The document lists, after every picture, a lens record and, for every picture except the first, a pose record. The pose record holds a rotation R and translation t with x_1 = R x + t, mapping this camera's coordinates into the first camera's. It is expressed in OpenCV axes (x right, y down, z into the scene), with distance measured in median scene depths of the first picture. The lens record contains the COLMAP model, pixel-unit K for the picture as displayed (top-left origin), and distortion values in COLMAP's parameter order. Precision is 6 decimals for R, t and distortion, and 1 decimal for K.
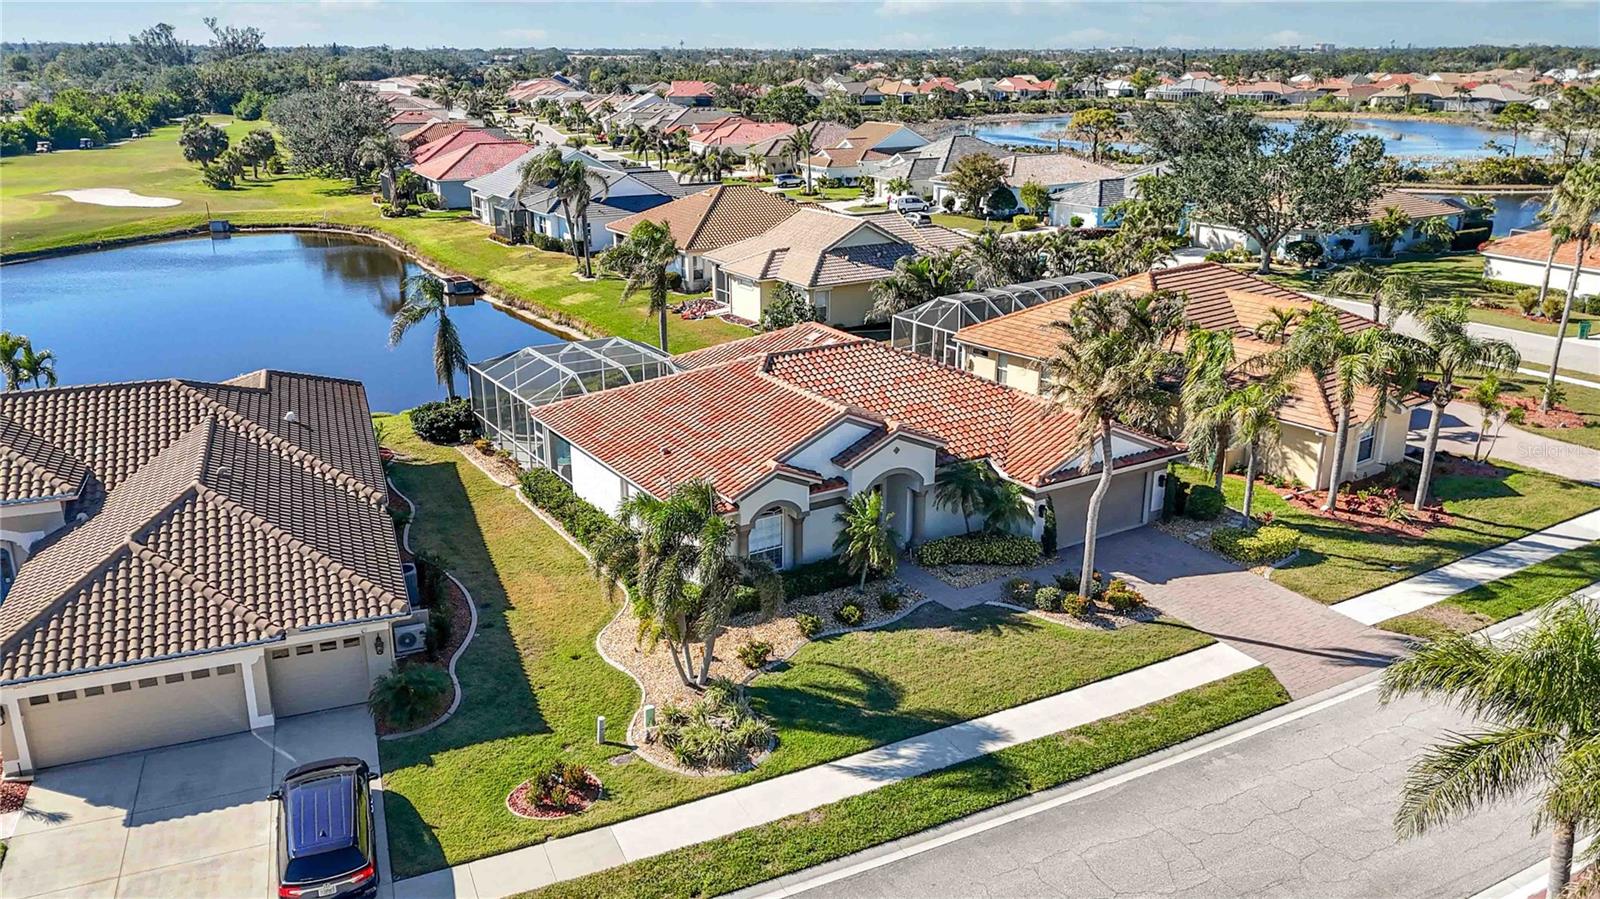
lens RADIAL K [[1212.6, 0, 802.9], [0, 1212.6, 448.1], [0, 0, 1]] dist [0.071060, -0.069753]
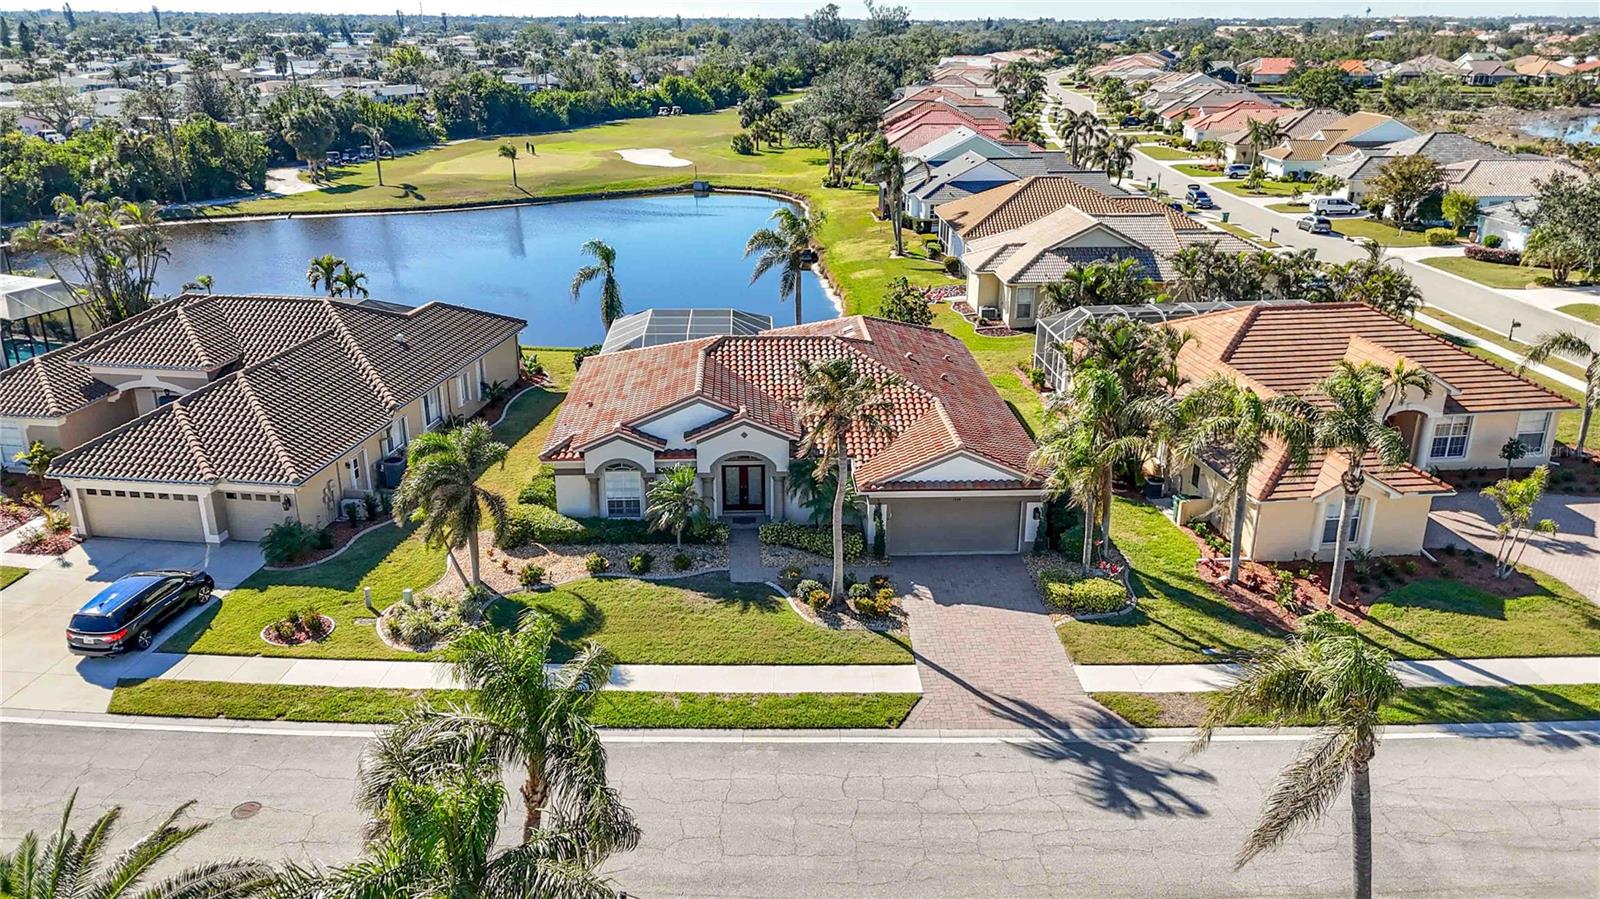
lens RADIAL K [[1176.2, 0, 802.0], [0, 1176.2, 448.2], [0, 0, 1]] dist [0.068932, -0.063482]
pose [[0.868299, 0.170114, -0.465959, 0.630739], [-0.155438, 0.985356, 0.070085, -0.070526], [0.471058, 0.011573, 0.882026, 0.066533]]
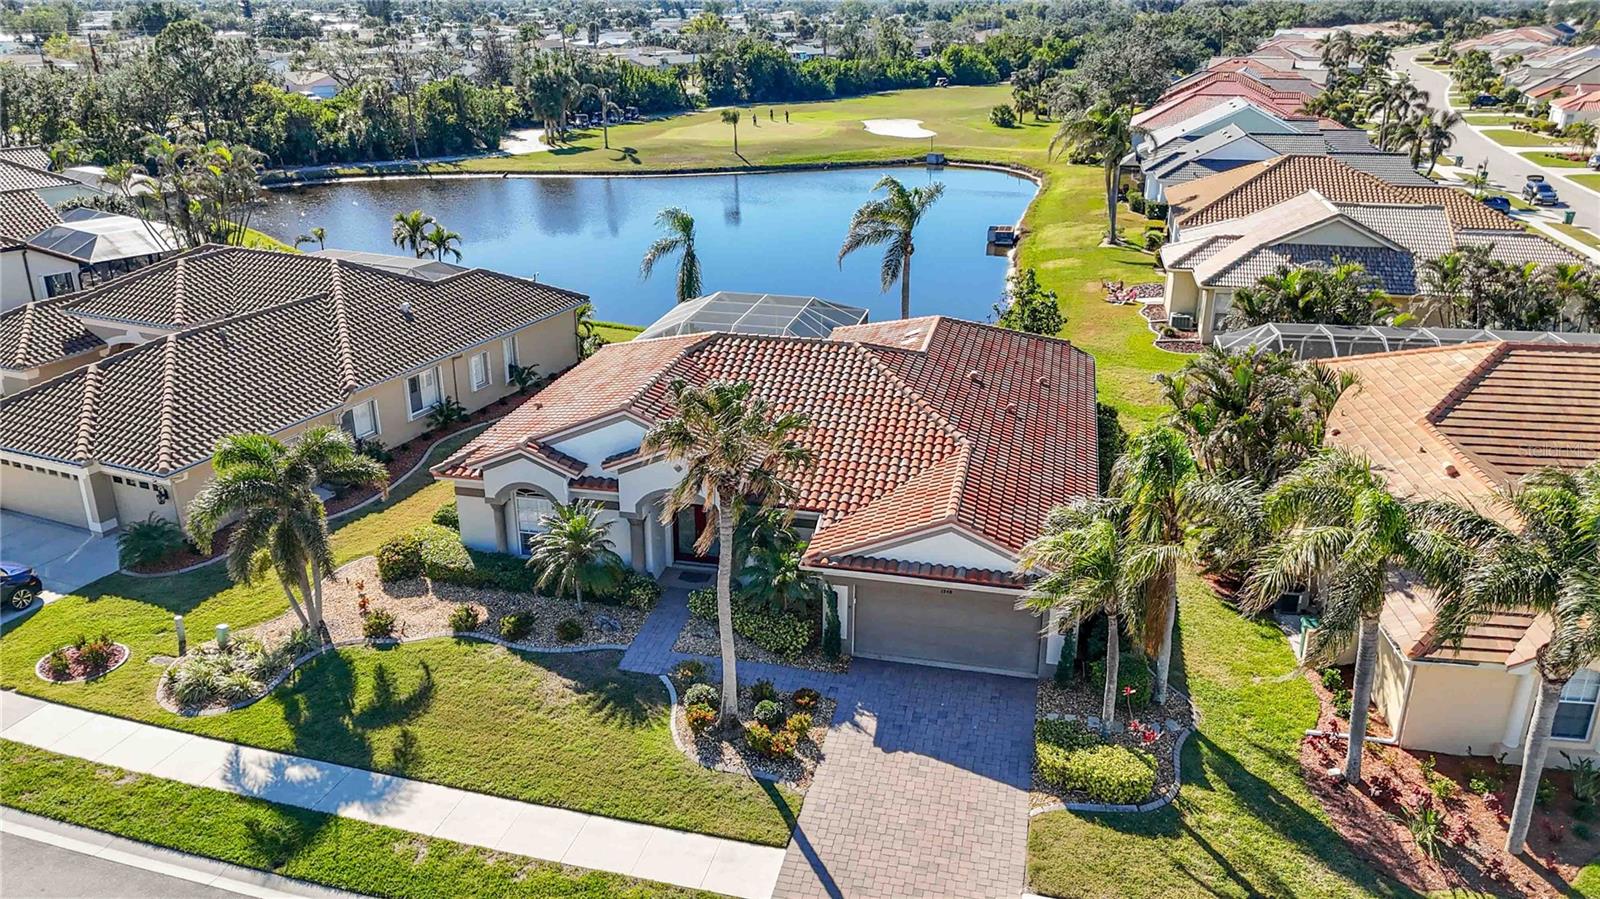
lens RADIAL K [[1176.2, 0, 802.0], [0, 1176.2, 448.2], [0, 0, 1]] dist [0.068932, -0.063482]
pose [[0.706524, 0.253494, -0.660731, 0.668772], [-0.221816, 0.965921, 0.133394, -0.138622], [0.672028, 0.052315, 0.738675, 0.456064]]
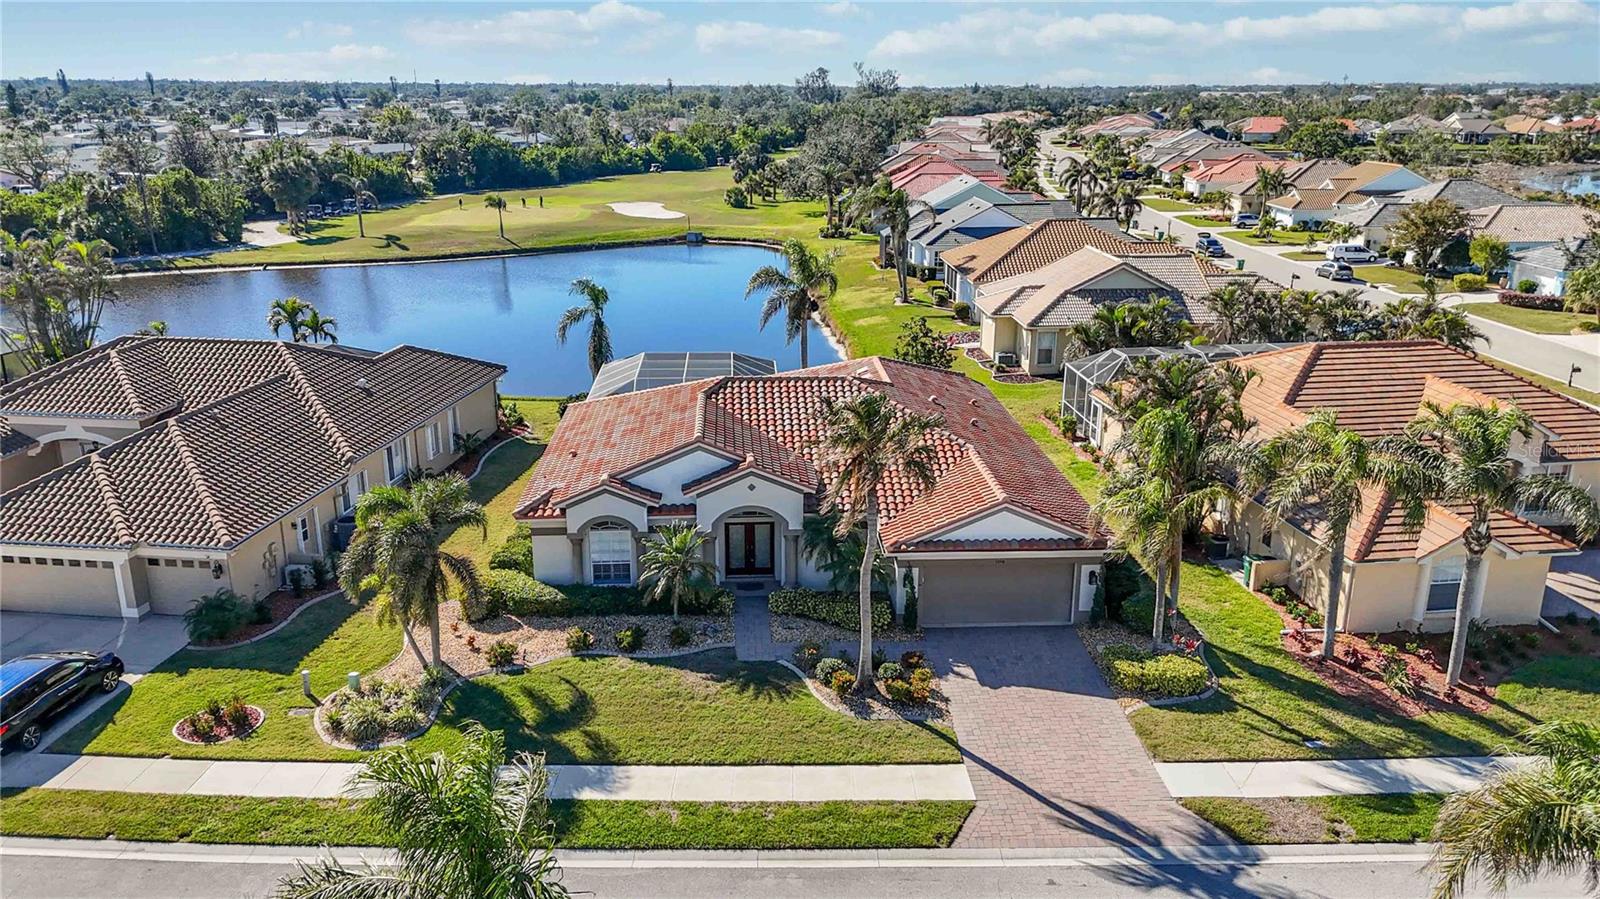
lens RADIAL K [[1176.2, 0, 802.0], [0, 1176.2, 448.2], [0, 0, 1]] dist [0.068932, -0.063482]
pose [[0.872775, 0.142438, -0.466877, 0.545045], [-0.151569, 0.988280, 0.018171, -0.052395], [0.463994, 0.054905, 0.884135, 0.186451]]
